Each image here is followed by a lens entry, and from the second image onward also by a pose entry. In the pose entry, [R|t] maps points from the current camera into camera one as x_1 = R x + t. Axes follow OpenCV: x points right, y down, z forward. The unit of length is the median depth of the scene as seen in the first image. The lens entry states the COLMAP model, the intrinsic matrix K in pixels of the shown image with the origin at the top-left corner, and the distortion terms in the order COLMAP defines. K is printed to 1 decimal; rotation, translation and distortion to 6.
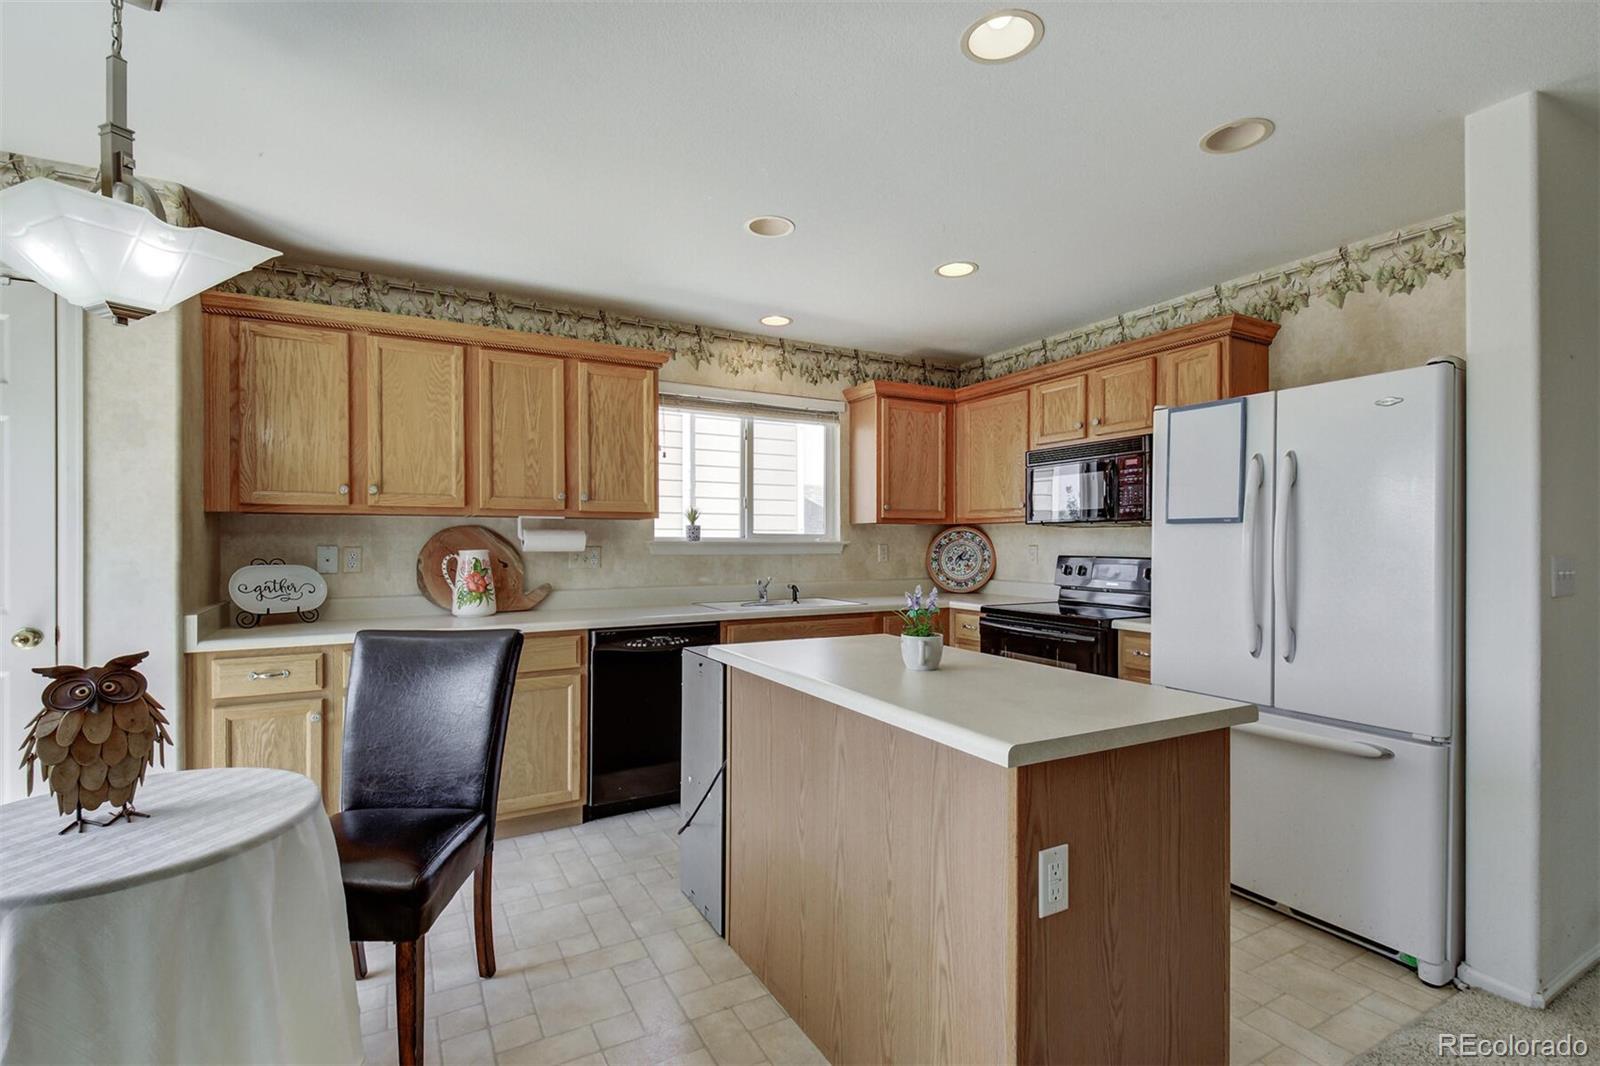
lens RADIAL K [[750.4, 0, 823.1], [0, 750.4, 546.0], [0, 0, 1]] dist [0.063011, -0.048848]
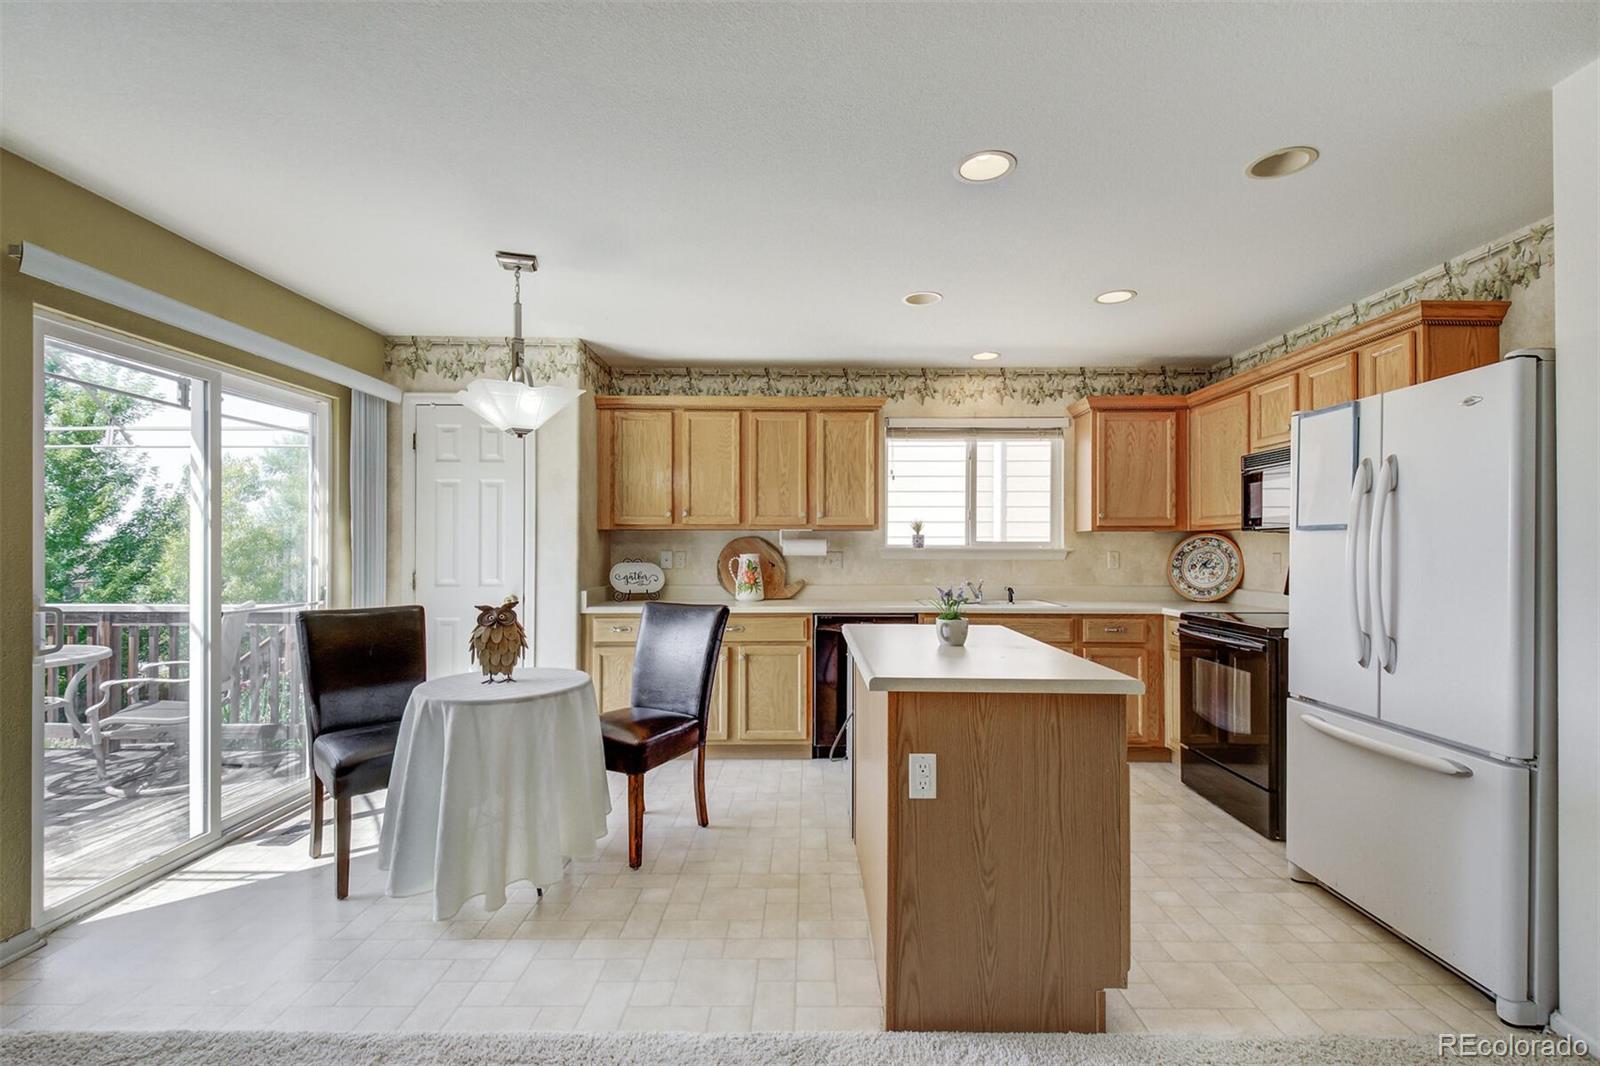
lens RADIAL K [[738.8, 0, 799.1], [0, 738.8, 543.2], [0, 0, 1]] dist [0.052146, -0.034597]
pose [[0.866638, -0.002354, -0.498932, 0.284551], [-0.004631, 0.999908, -0.012761, 0.002093], [0.498916, 0.013370, 0.866547, -0.131750]]
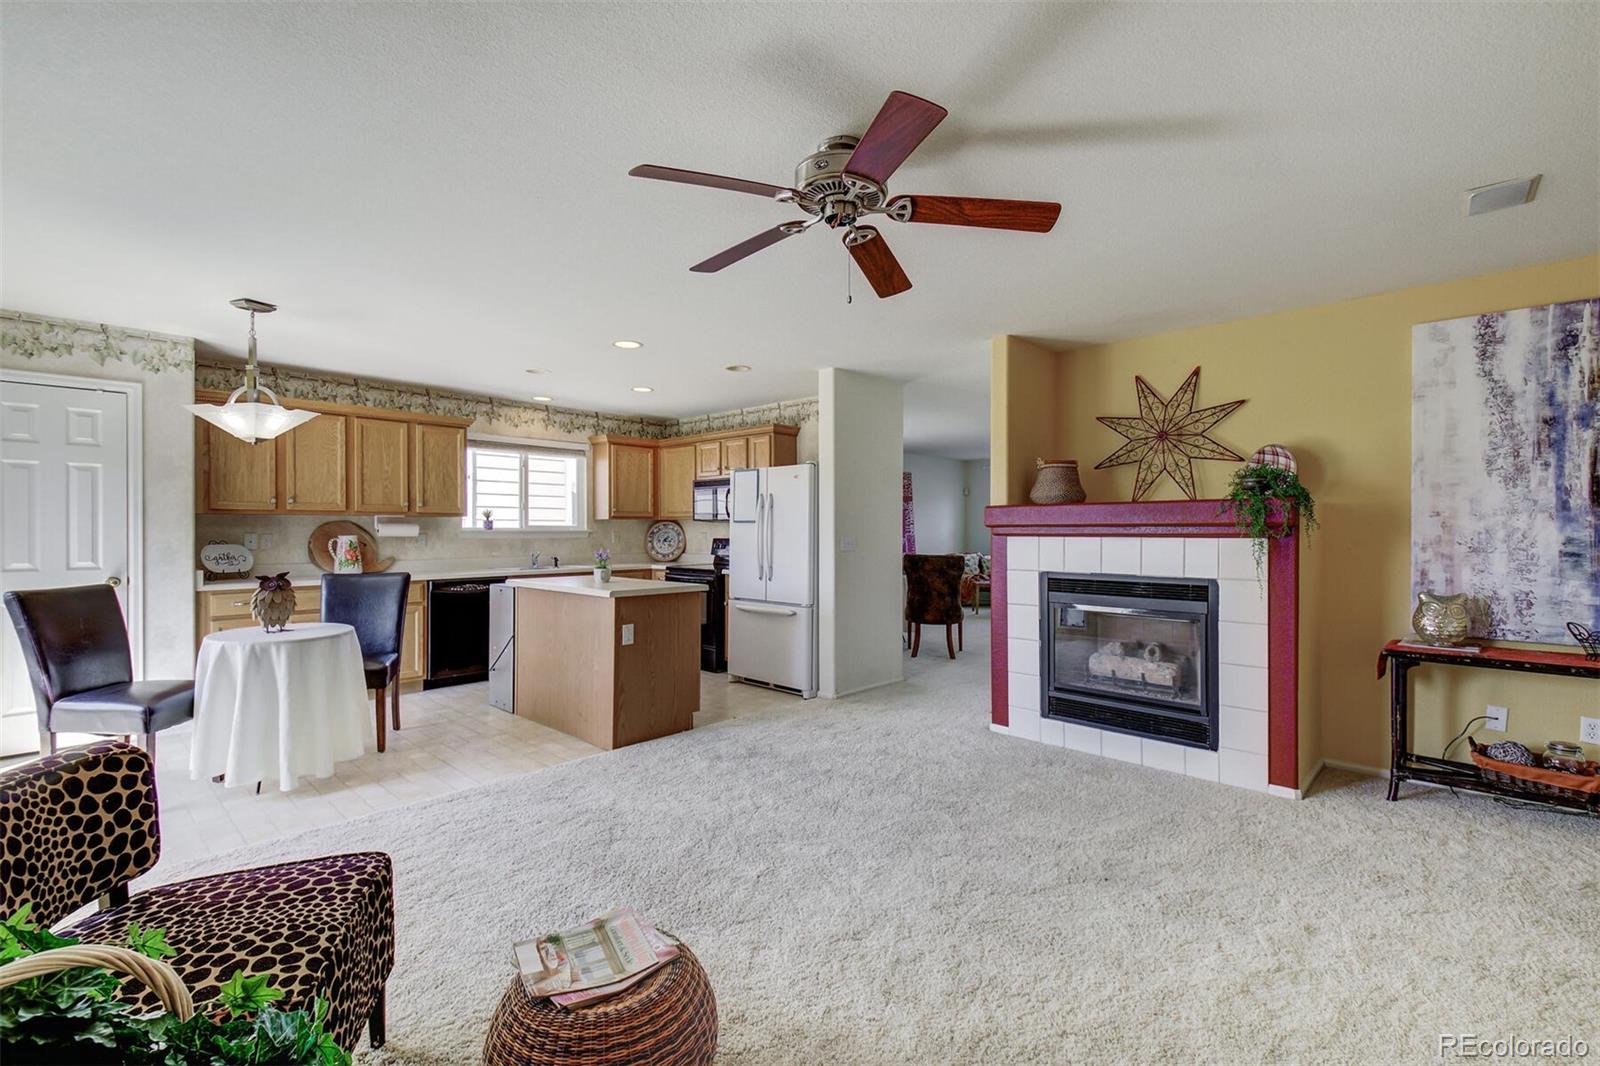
lens RADIAL K [[691.3, 0, 811.6], [0, 691.3, 536.0], [0, 0, 1]] dist [0.044101, -0.030450]
pose [[0.957154, -0.002016, 0.289571, 0.067931], [0.000900, 0.999992, 0.003987, 0.000967], [-0.289576, -0.003556, 0.957148, -0.731149]]
